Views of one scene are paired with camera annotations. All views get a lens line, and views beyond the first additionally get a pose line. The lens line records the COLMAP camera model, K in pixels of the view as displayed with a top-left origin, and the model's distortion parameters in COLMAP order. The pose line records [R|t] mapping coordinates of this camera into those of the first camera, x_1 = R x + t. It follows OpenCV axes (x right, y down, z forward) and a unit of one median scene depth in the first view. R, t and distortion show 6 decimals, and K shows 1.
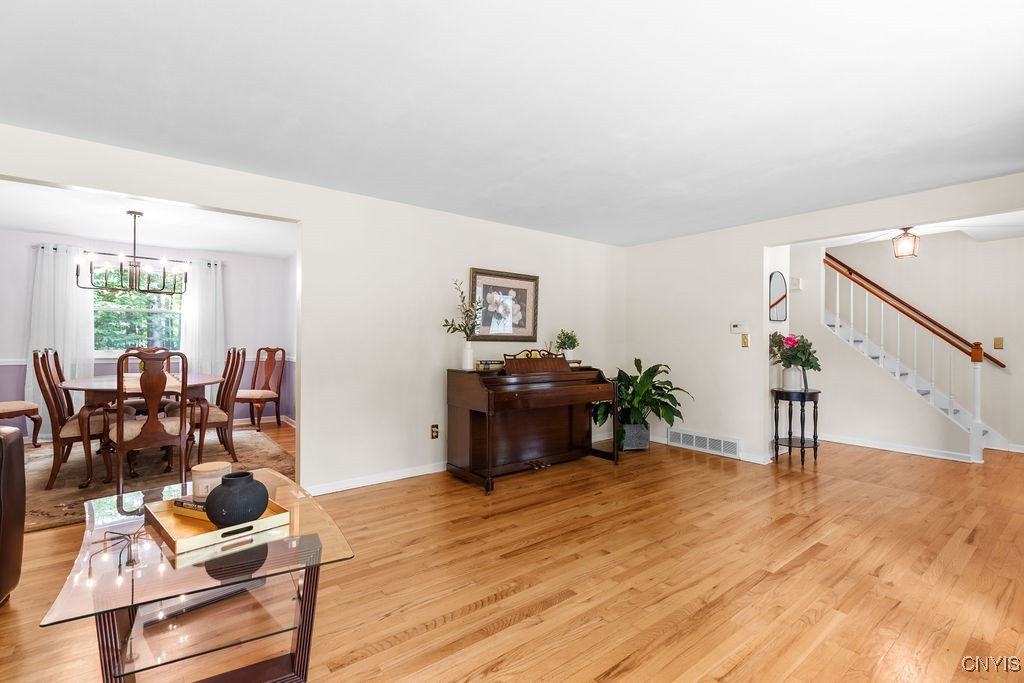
lens RADIAL K [[461.4, 0, 512.6], [0, 461.4, 341.0], [0, 0, 1]] dist [0.001823, -0.000013]
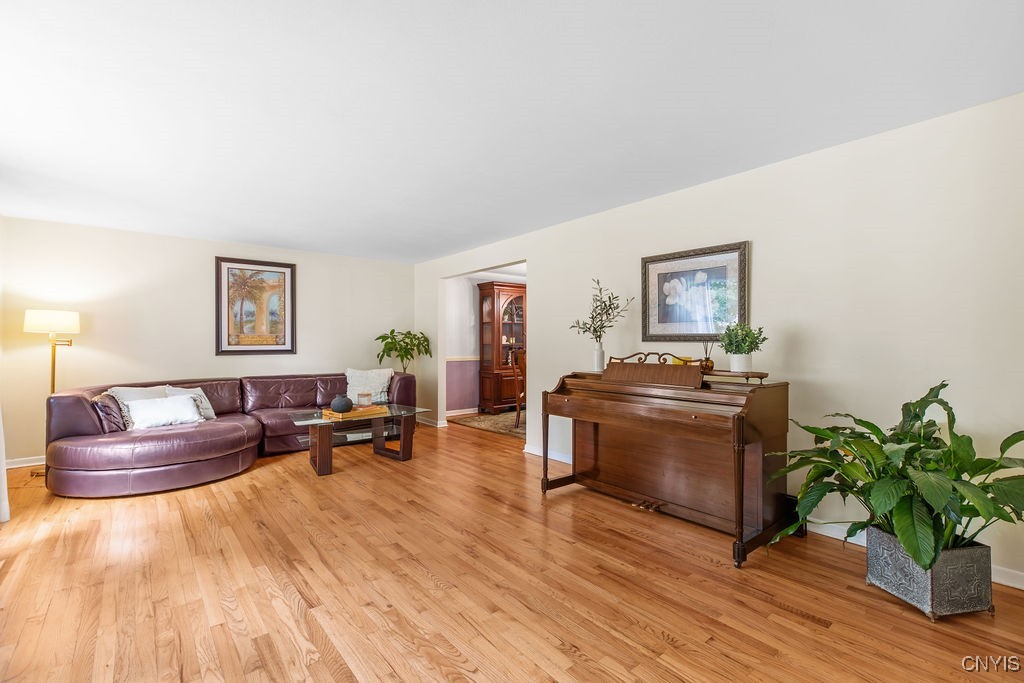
lens RADIAL K [[461.4, 0, 513.1], [0, 461.4, 343.6], [0, 0, 1]] dist [0.001823, -0.000013]
pose [[0.022345, -0.006109, -0.999732, 0.776981], [0.001926, 0.999980, -0.006068, 0.008164], [0.999748, -0.001790, 0.022356, 0.736843]]
